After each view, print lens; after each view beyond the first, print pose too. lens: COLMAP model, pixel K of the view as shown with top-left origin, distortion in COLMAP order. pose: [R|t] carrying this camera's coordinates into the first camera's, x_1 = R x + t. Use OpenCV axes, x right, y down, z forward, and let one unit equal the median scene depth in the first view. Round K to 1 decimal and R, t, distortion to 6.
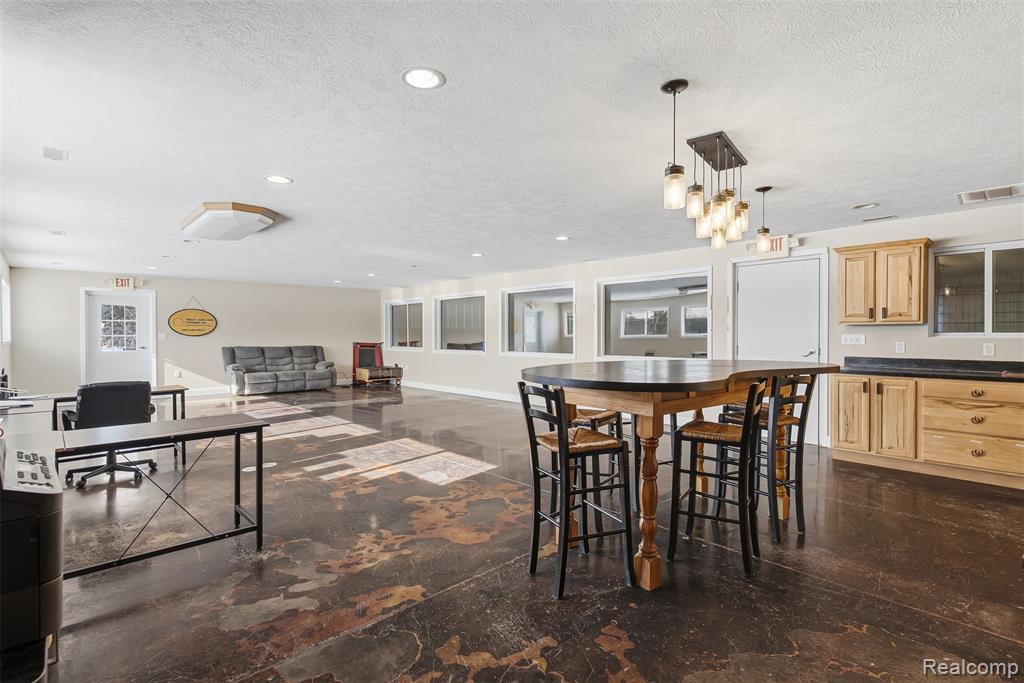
lens RADIAL K [[490.4, 0, 510.6], [0, 490.4, 337.9], [0, 0, 1]] dist [0.004046, -0.000282]
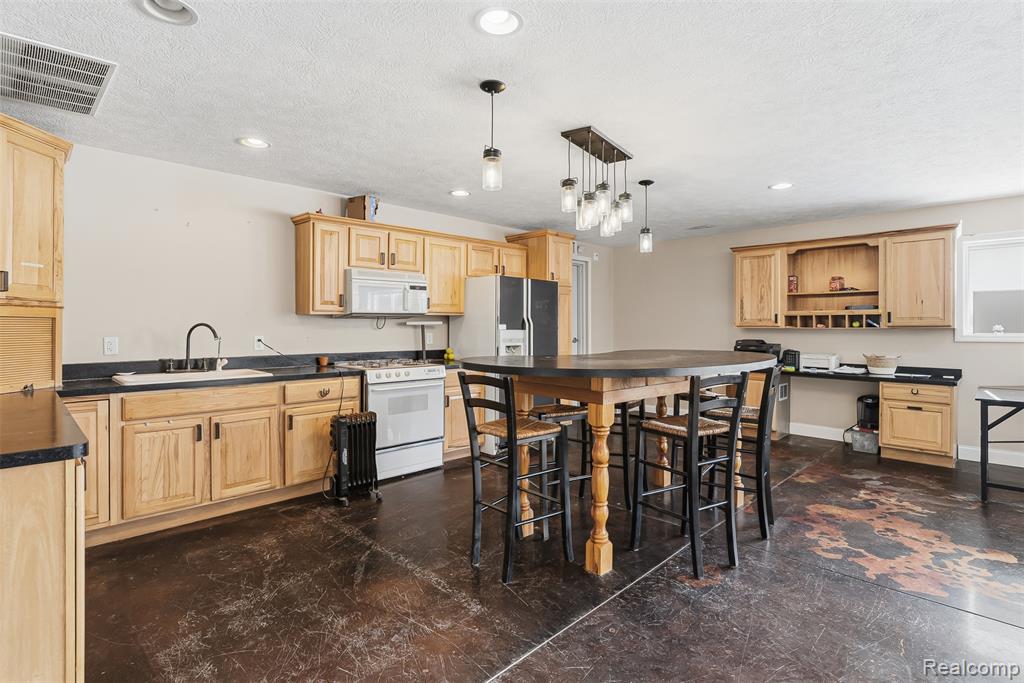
lens RADIAL K [[499.3, 0, 512.9], [0, 499.3, 321.7], [0, 0, 1]] dist [0.001106, 0.000121]
pose [[-0.999336, 0.001439, -0.036418, 0.543456], [0.001565, 0.999993, -0.003427, -0.008836], [0.036413, -0.003482, -0.999331, 1.726239]]
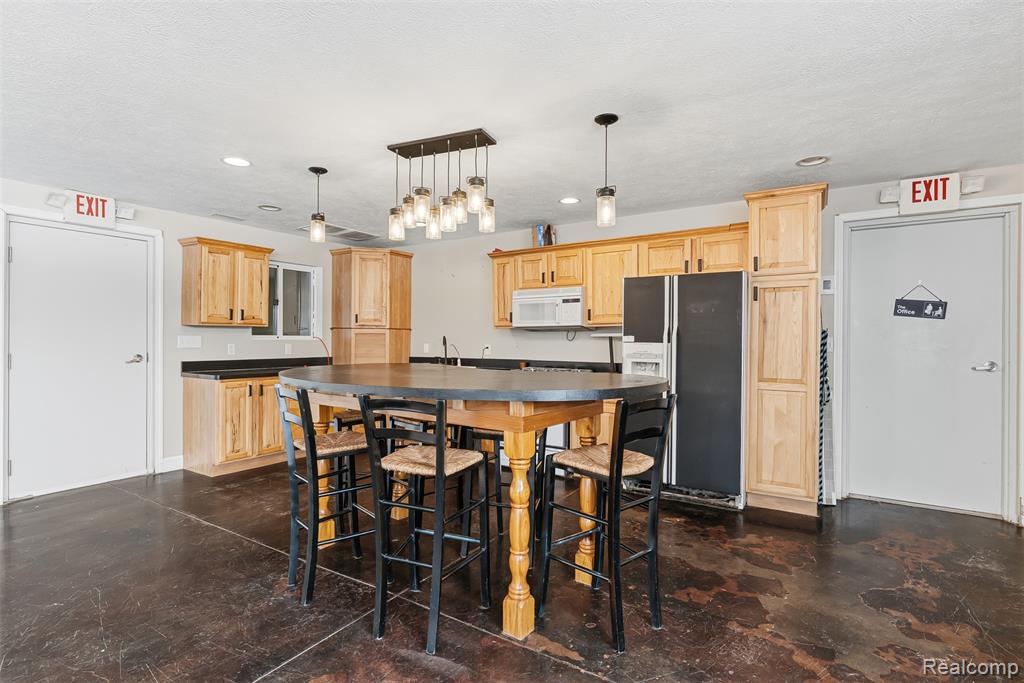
lens RADIAL K [[499.3, 0, 508.2], [0, 499.3, 335.9], [0, 0, 1]] dist [0.001106, 0.000121]
pose [[-0.250310, 0.004761, 0.968154, -0.462463], [0.003320, 0.999986, -0.004059, -0.002897], [-0.968160, 0.002198, -0.250323, 0.949484]]
